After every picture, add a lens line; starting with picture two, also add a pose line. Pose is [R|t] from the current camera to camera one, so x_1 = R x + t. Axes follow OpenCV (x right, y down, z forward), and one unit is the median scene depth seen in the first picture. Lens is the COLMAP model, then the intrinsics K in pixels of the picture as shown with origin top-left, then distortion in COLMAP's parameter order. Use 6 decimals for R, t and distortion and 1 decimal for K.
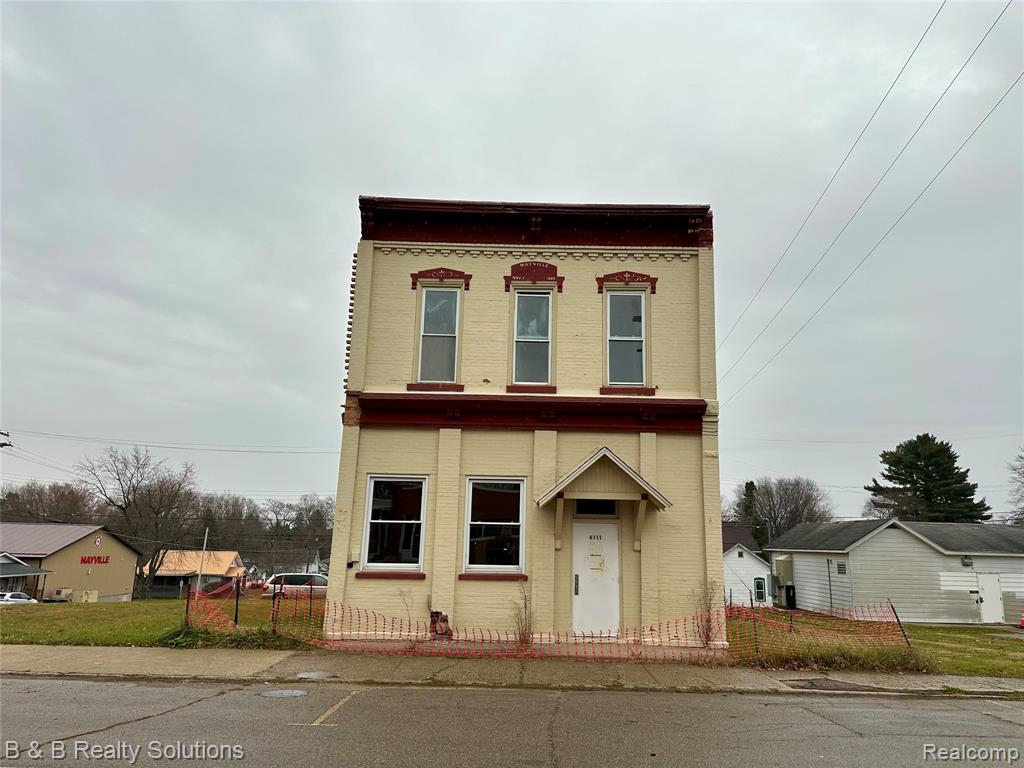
lens RADIAL K [[724.4, 0, 511.9], [0, 724.4, 382.0], [0, 0, 1]] dist [0.075407, -0.083290]
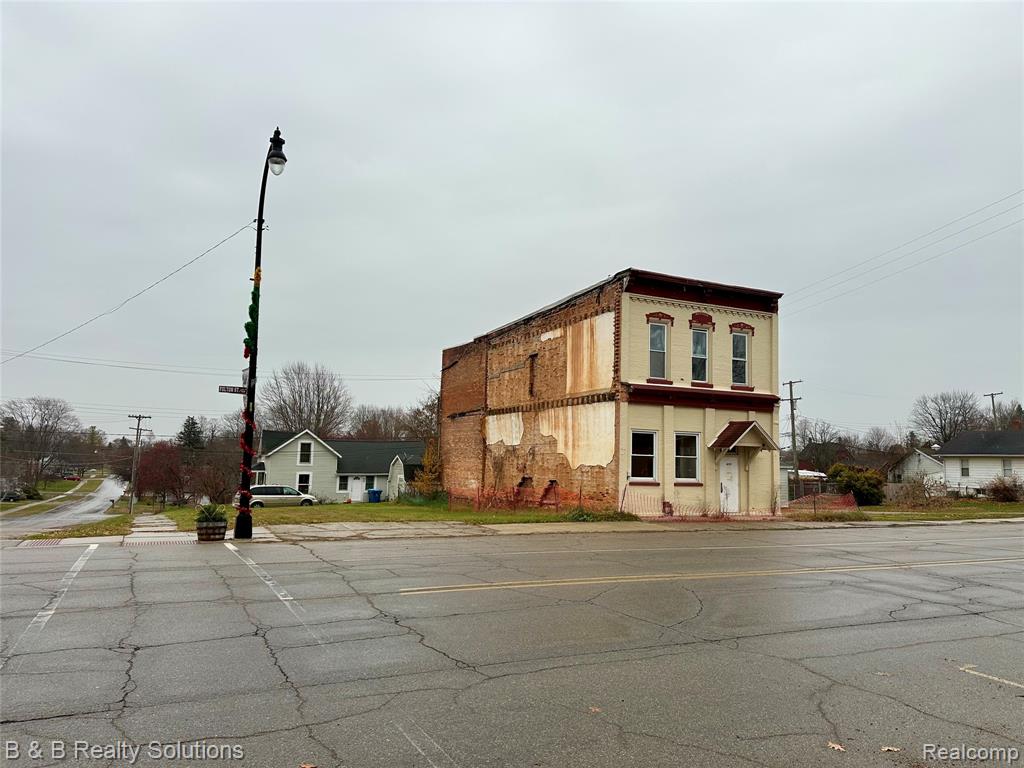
lens RADIAL K [[724.4, 0, 513.8], [0, 724.4, 387.4], [0, 0, 1]] dist [0.075407, -0.083290]
pose [[0.902100, 0.046078, 0.429059, -1.213074], [-0.103006, 0.988534, 0.110409, -0.141333], [-0.419052, -0.143795, 0.896503, -0.466437]]
